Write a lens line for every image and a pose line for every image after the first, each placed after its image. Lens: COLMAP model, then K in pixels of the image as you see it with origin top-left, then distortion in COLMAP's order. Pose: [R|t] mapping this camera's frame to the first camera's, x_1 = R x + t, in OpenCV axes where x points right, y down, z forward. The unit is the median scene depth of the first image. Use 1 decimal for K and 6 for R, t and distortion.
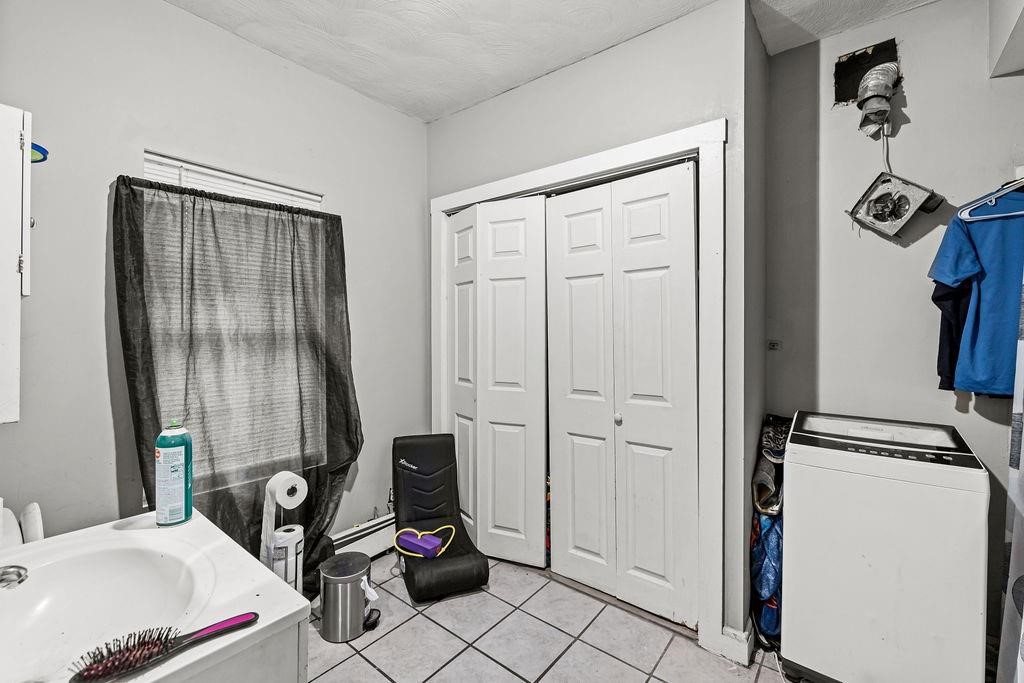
lens RADIAL K [[445.8, 0, 508.0], [0, 445.8, 337.5], [0, 0, 1]] dist [0.007907, 0.001117]
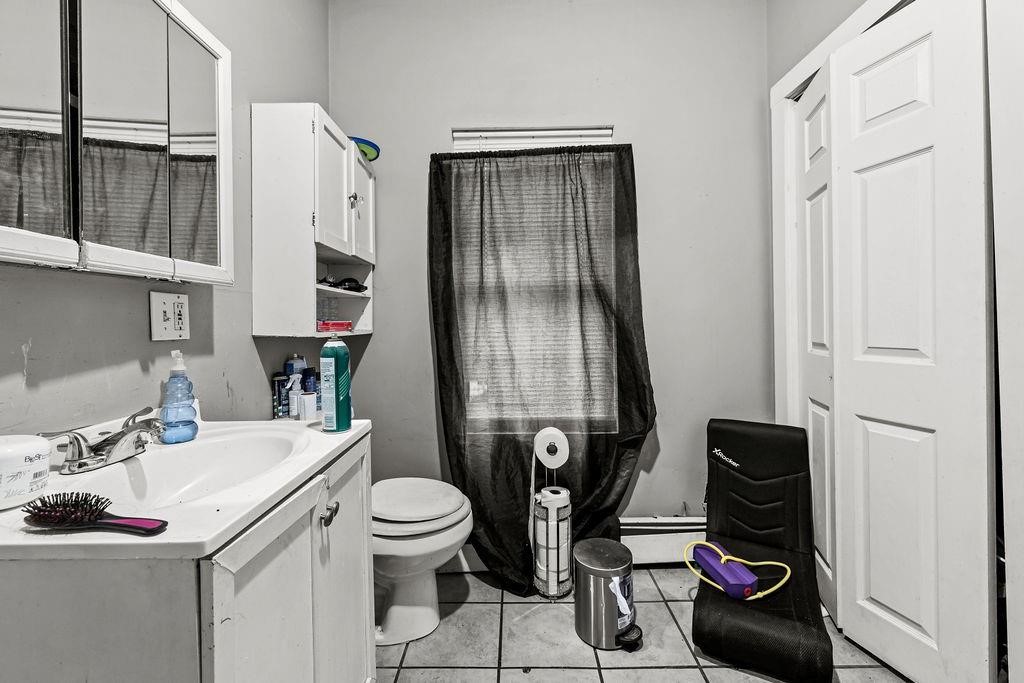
lens RADIAL K [[445.8, 0, 508.5], [0, 445.8, 326.9], [0, 0, 1]] dist [0.007907, 0.001117]
pose [[0.620260, -0.007344, -0.784362, 0.146912], [0.007731, 0.999965, -0.003249, 0.077189], [0.784358, -0.004049, 0.620295, 0.295870]]
